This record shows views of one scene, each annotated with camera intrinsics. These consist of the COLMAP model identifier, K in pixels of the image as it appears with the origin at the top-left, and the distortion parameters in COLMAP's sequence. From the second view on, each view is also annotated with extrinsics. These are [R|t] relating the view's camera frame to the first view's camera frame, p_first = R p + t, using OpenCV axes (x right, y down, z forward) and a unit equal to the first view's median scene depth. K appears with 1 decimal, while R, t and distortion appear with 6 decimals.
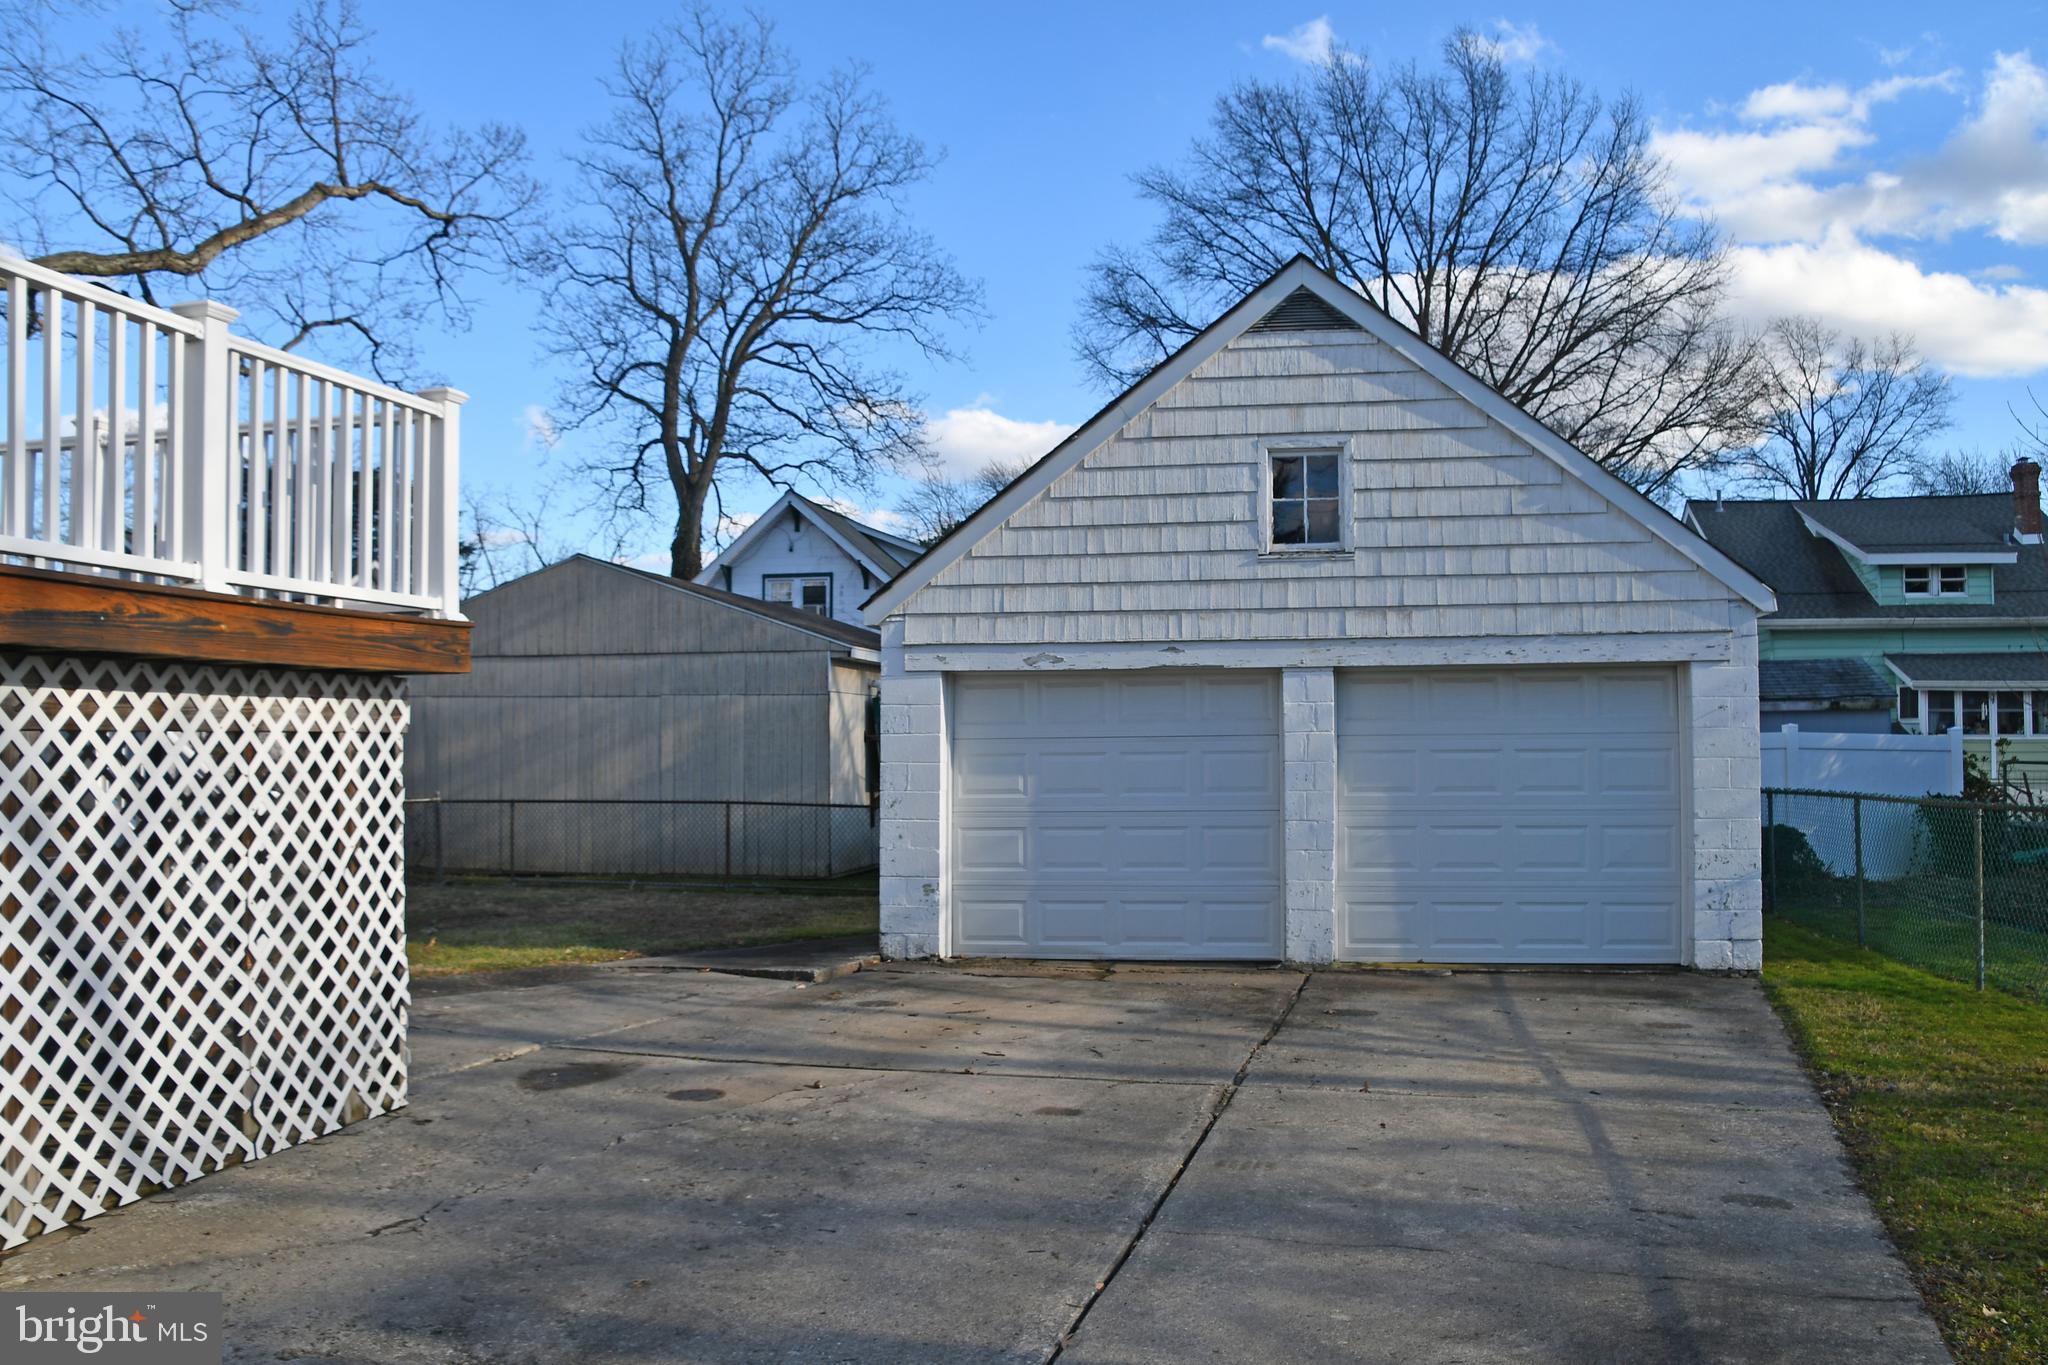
lens RADIAL K [[1627.3, 0, 1024.7], [0, 1627.3, 690.4], [0, 0, 1]] dist [-0.113431, 0.028285]
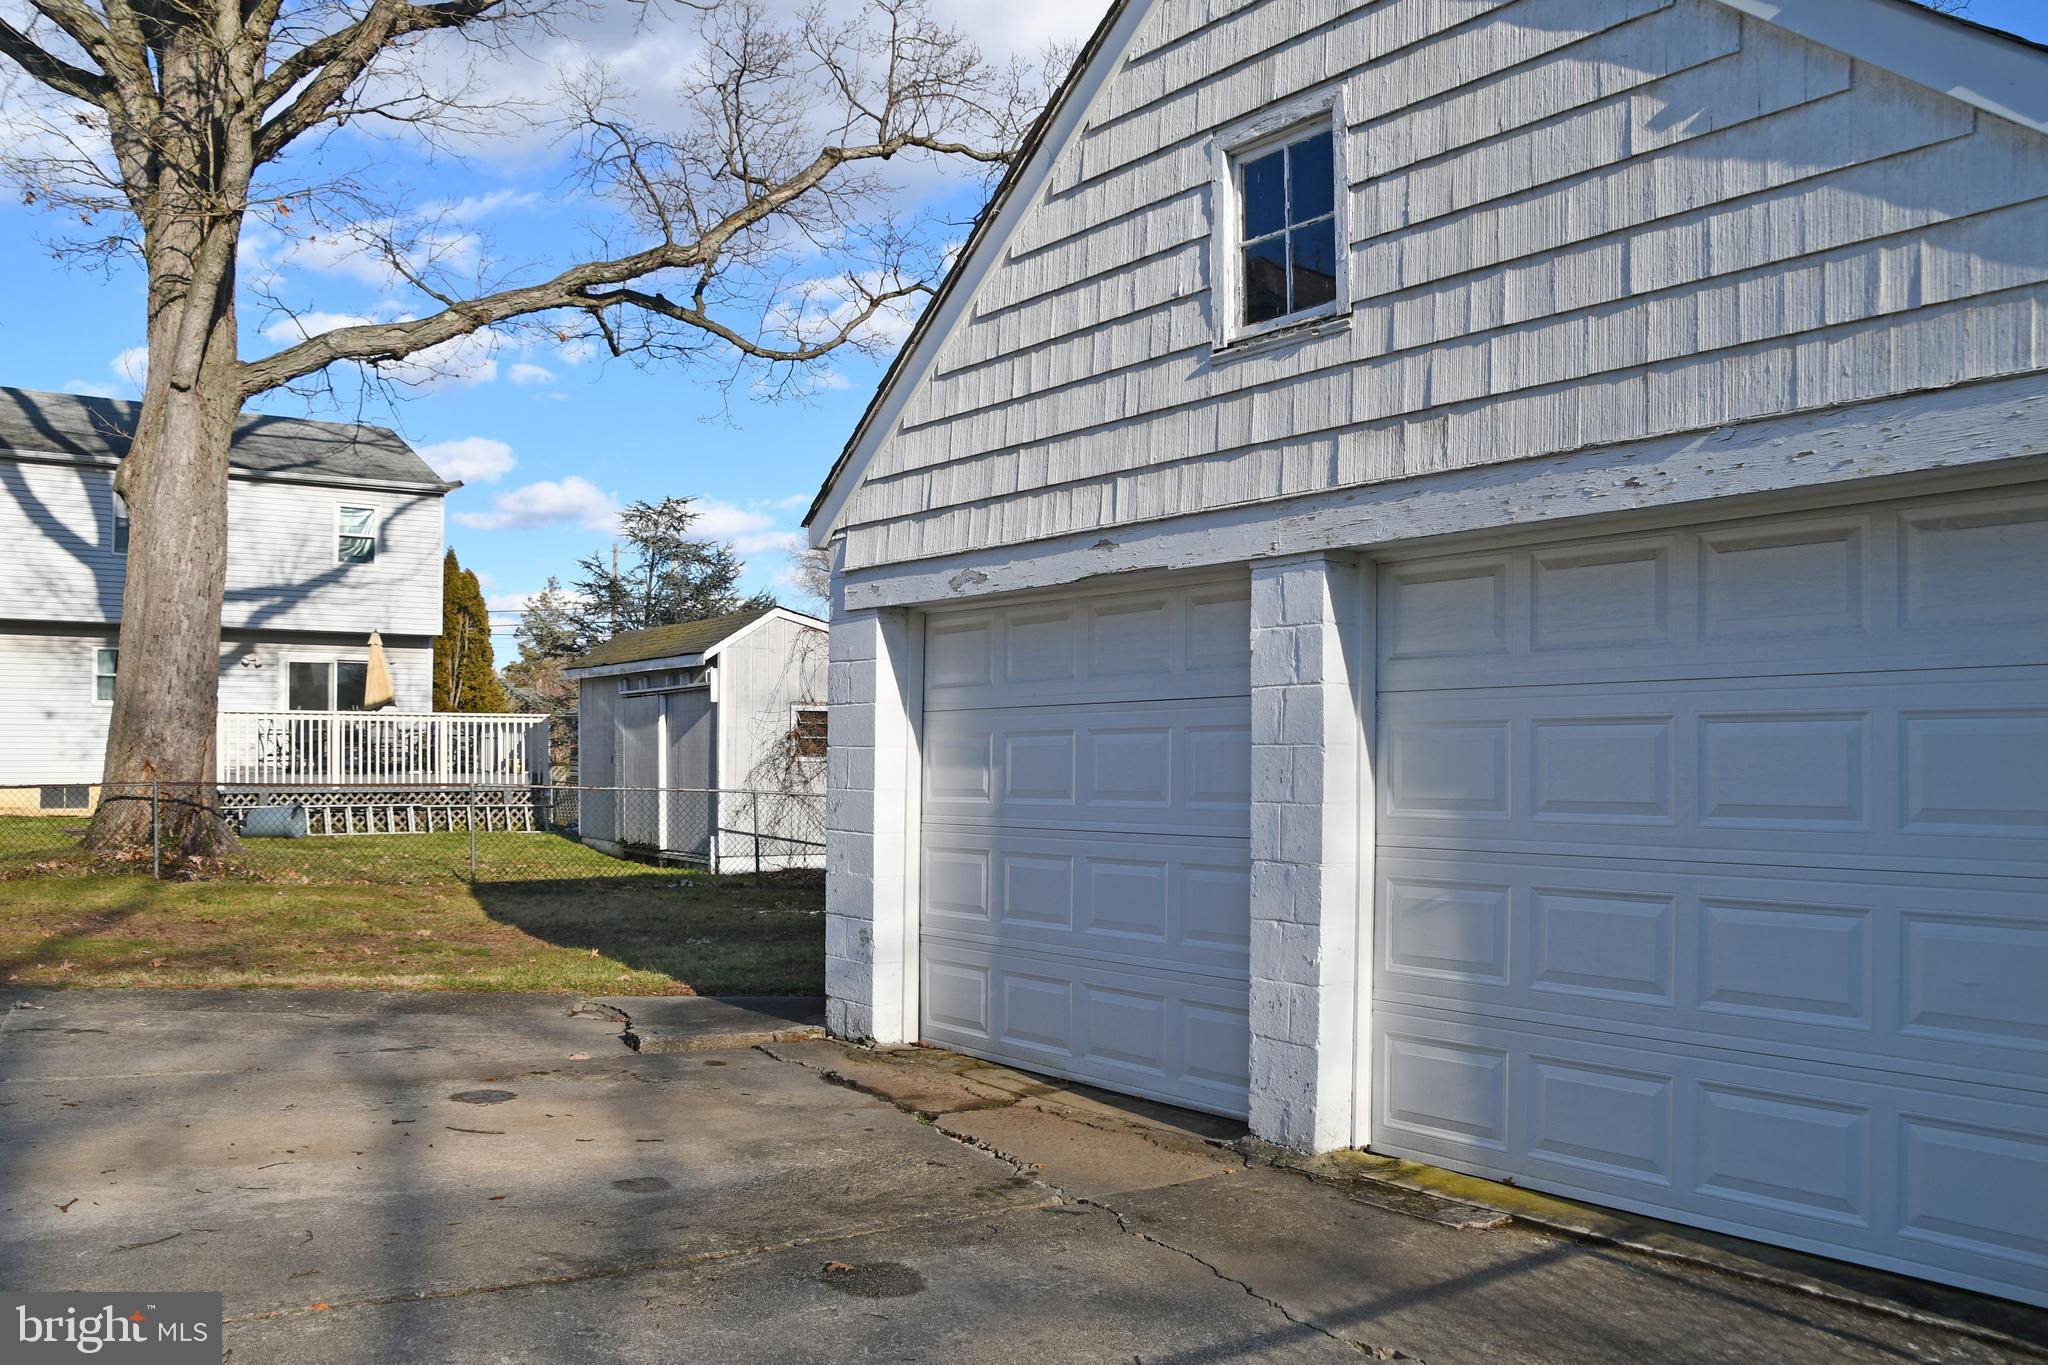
lens RADIAL K [[1627.3, 0, 1023.5], [0, 1627.3, 672.0], [0, 0, 1]] dist [-0.113431, 0.028285]
pose [[0.731055, -0.029923, -0.681662, 0.452372], [0.019959, 0.999548, -0.022473, 0.030904], [0.682027, 0.002824, 0.731322, 0.571421]]
